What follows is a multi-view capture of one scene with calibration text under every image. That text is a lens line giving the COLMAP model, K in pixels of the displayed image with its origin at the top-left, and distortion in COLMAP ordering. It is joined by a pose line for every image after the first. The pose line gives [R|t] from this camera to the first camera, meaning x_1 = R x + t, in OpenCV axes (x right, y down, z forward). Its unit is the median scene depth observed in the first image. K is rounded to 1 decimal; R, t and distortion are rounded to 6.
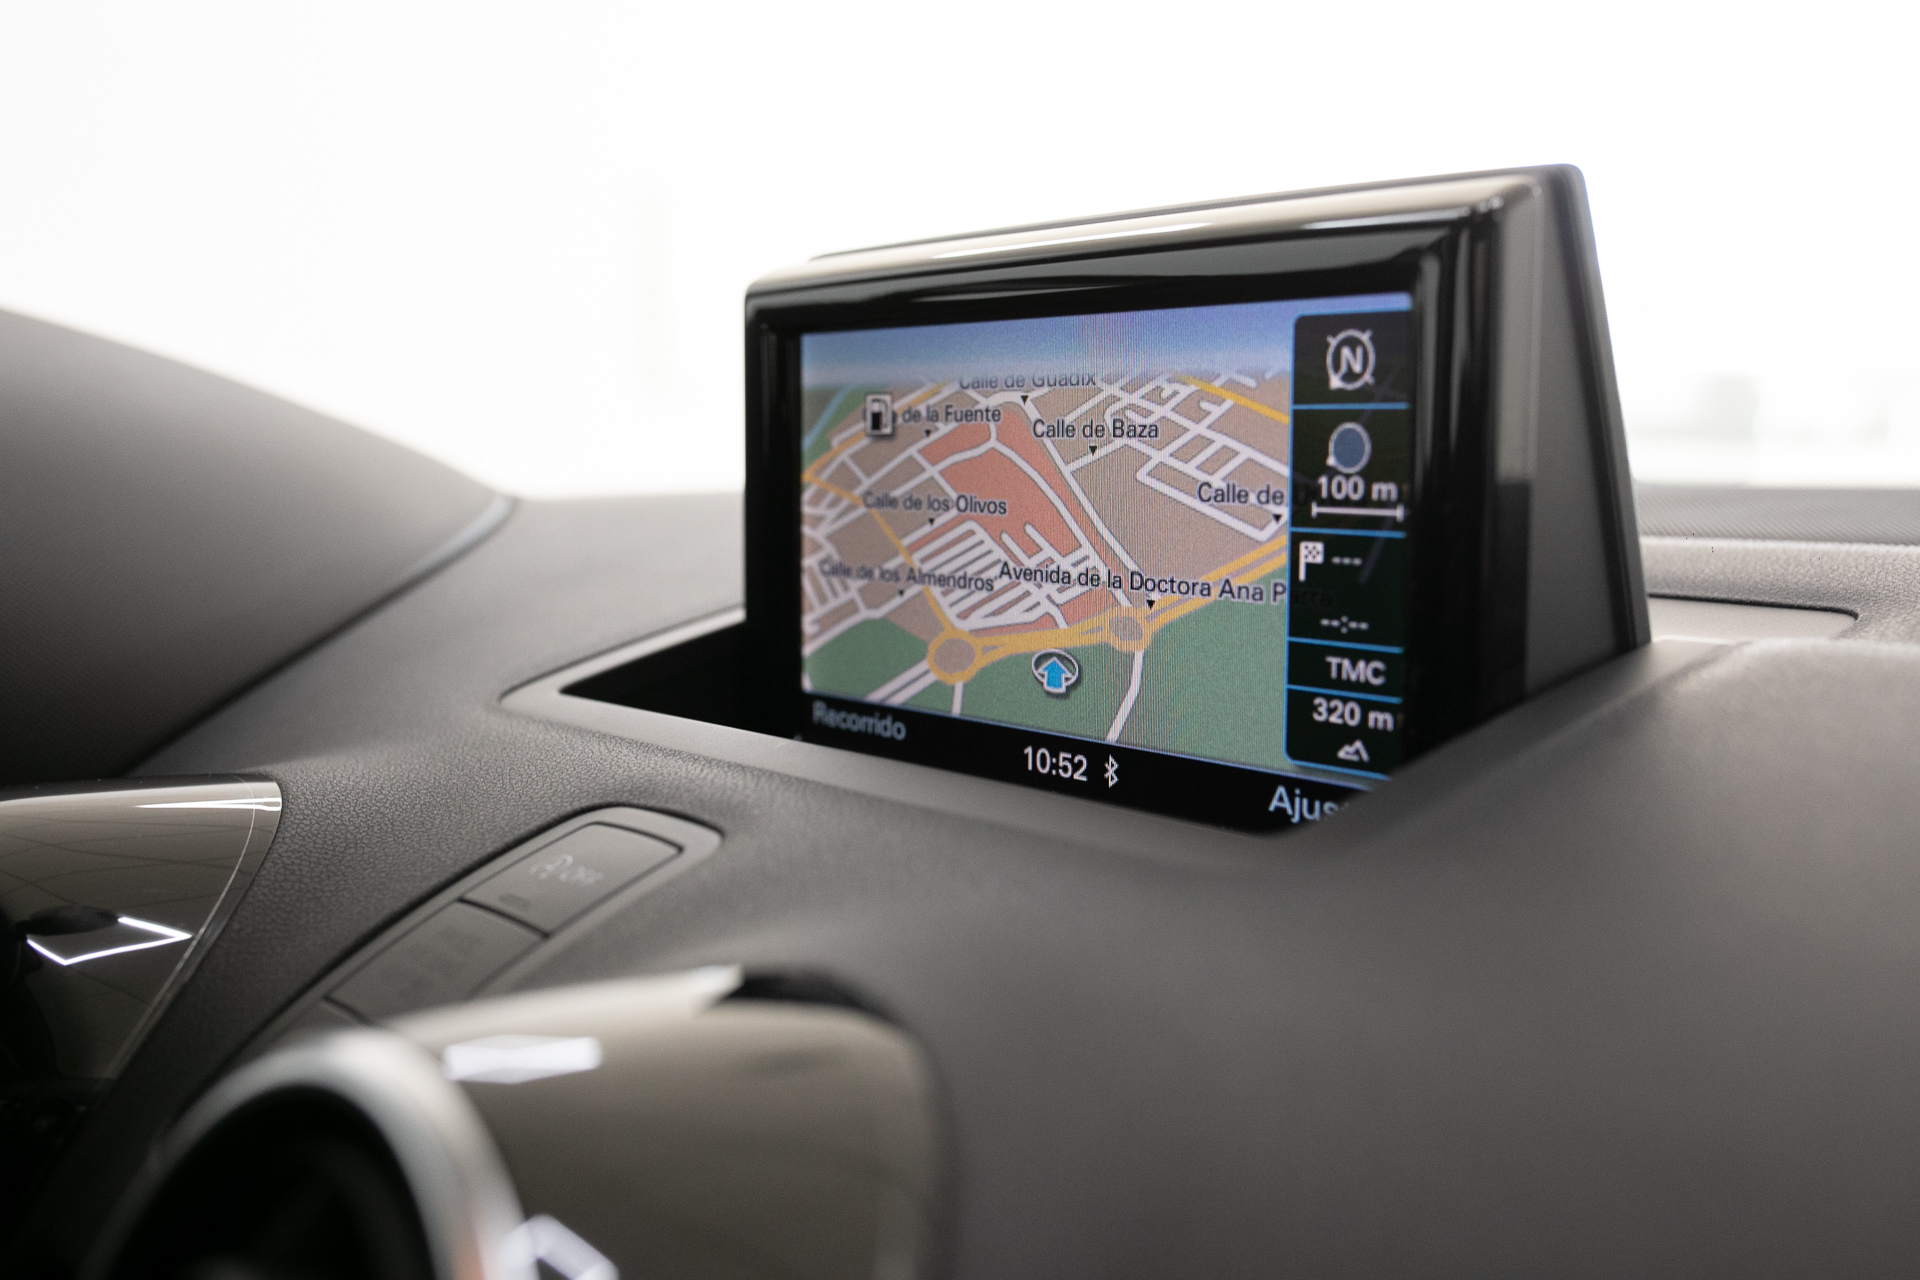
lens RADIAL K [[2033.3, 0, 960.0], [0, 2033.3, 640.0], [0, 0, 1]] dist [-0.070436, -0.000638]
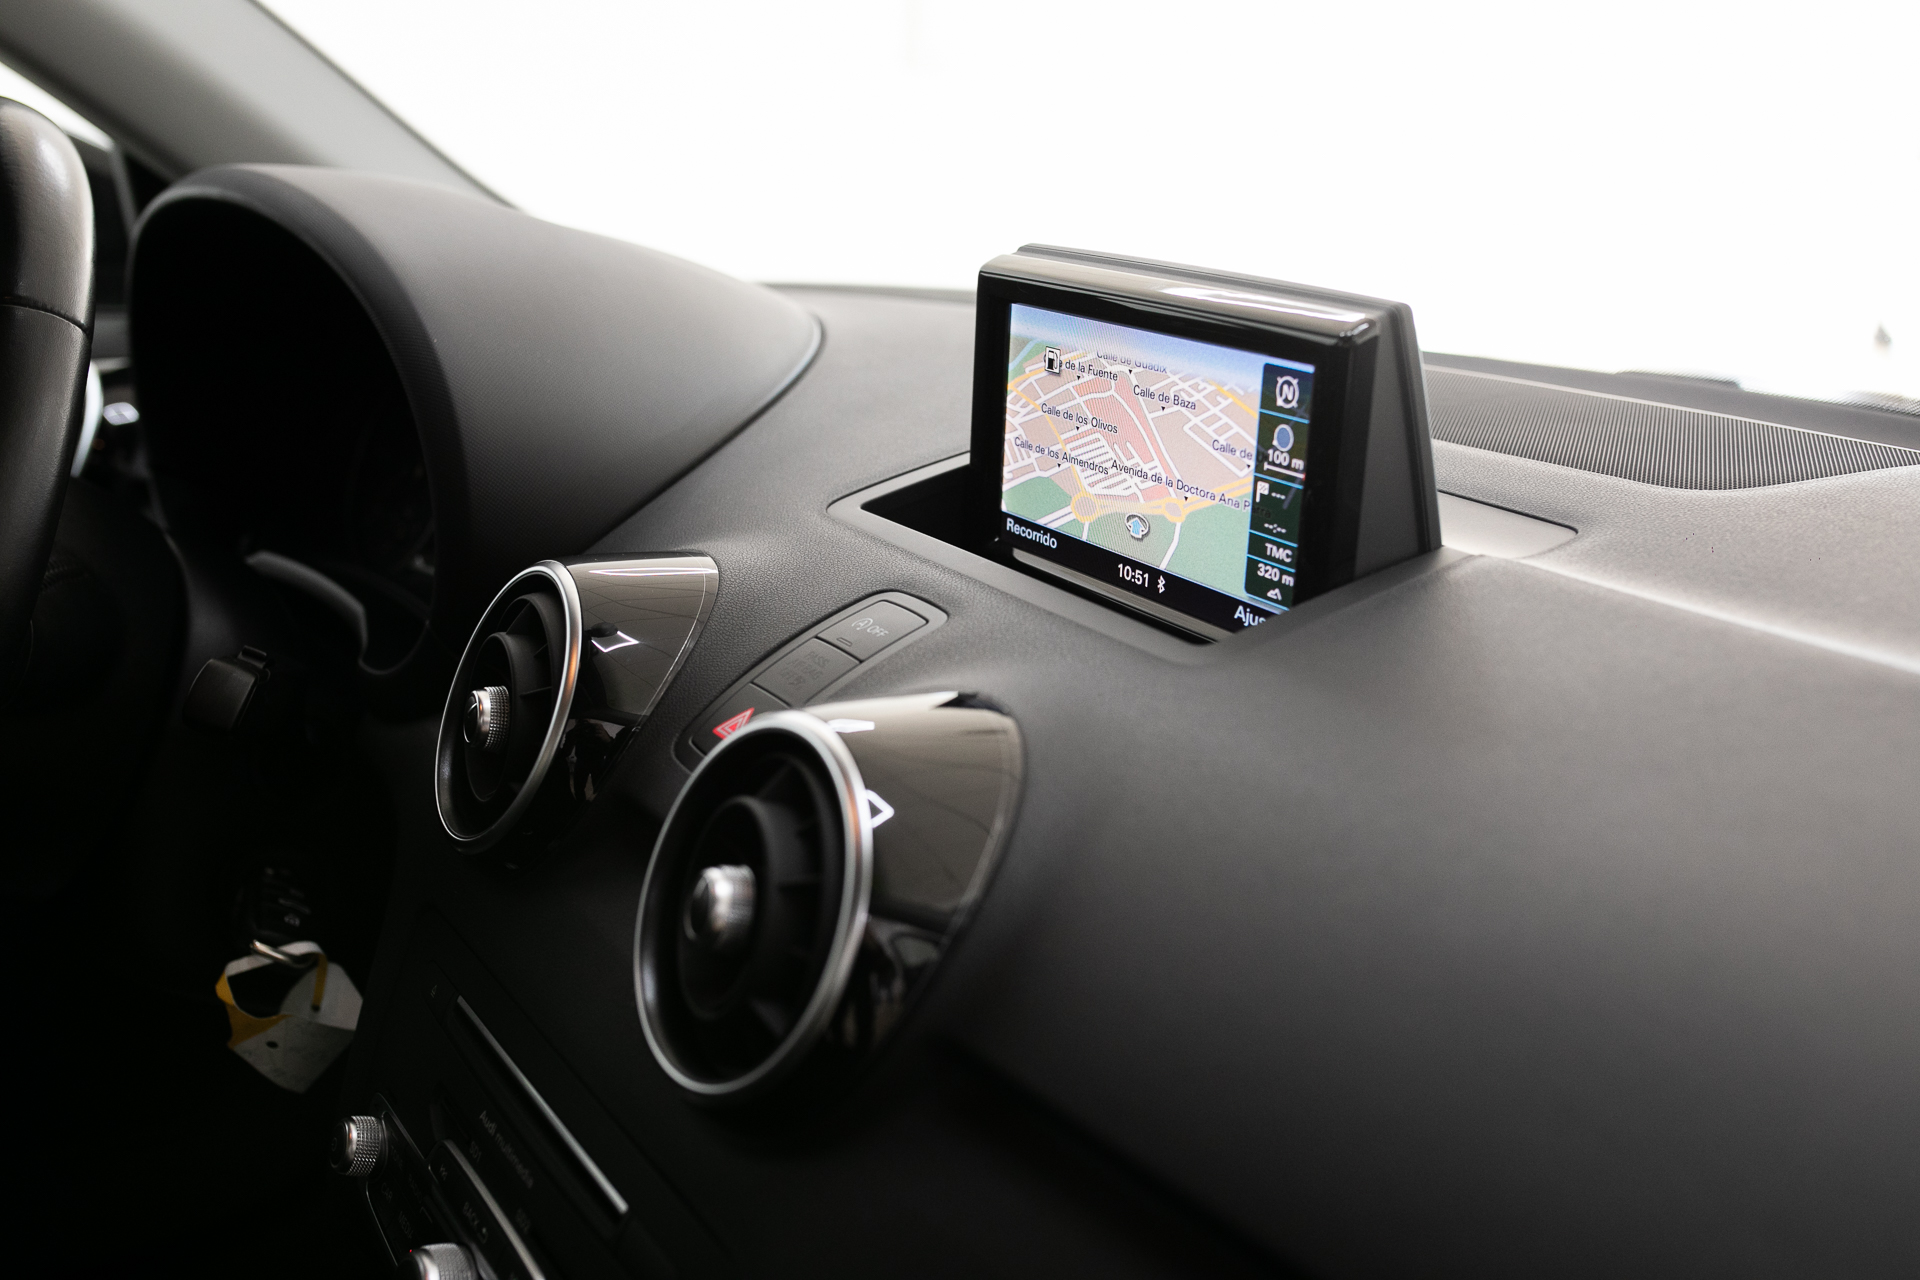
lens RADIAL K [[2033.3, 0, 960.0], [0, 2033.3, 640.0], [0, 0, 1]] dist [-0.070436, -0.000638]
pose [[0.991414, 0.072623, -0.108740, 0.103085], [-0.052585, 0.982813, 0.176956, -0.212745], [0.119722, -0.169719, 0.978193, -0.870779]]
